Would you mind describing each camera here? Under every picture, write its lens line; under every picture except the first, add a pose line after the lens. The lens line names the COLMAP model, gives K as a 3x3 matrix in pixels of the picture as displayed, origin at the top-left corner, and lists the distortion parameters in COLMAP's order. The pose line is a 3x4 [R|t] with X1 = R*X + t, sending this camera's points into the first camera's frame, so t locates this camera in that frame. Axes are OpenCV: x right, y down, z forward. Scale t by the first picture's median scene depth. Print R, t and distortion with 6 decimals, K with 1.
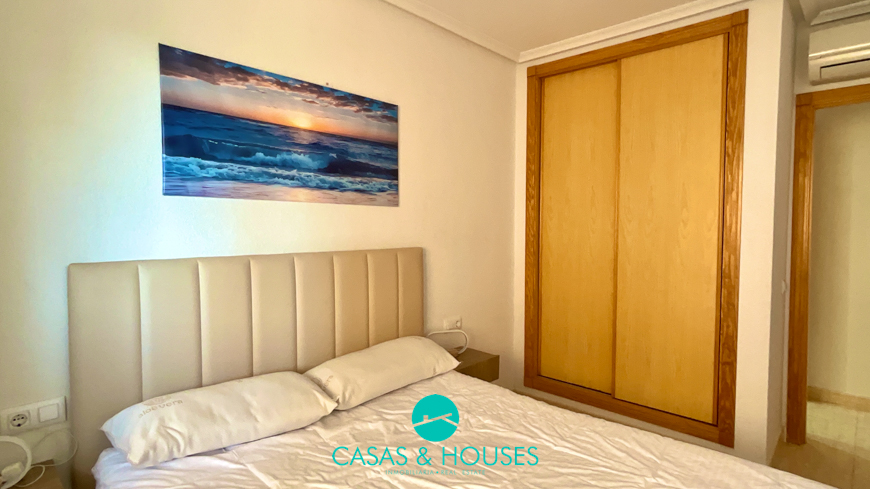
lens RADIAL K [[455.1, 0, 437.3], [0, 455.1, 245.5], [0, 0, 1]] dist [-0.002966, 0.005632]
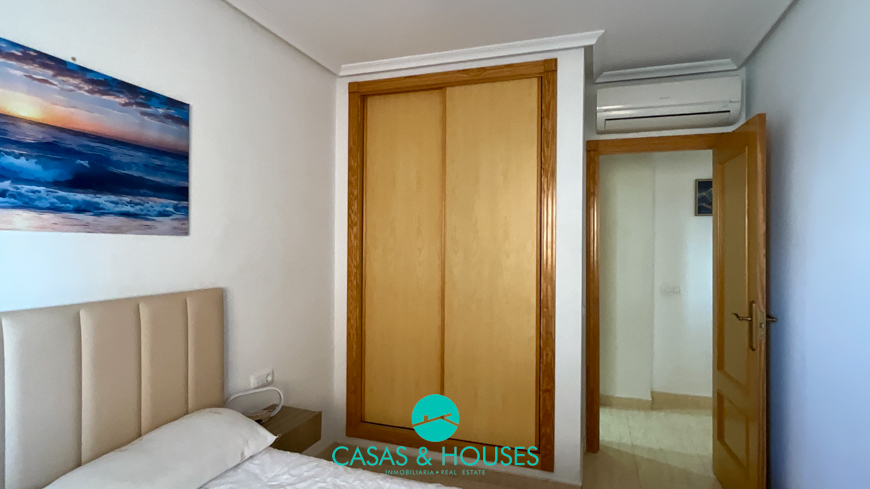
lens RADIAL K [[455.1, 0, 434.8], [0, 455.1, 243.2], [0, 0, 1]] dist [-0.002966, 0.005632]
pose [[0.911989, 0.004254, 0.410193, -0.022295], [0.014319, 0.999007, -0.042195, -0.035086], [-0.409965, 0.044355, 0.911022, 0.139675]]
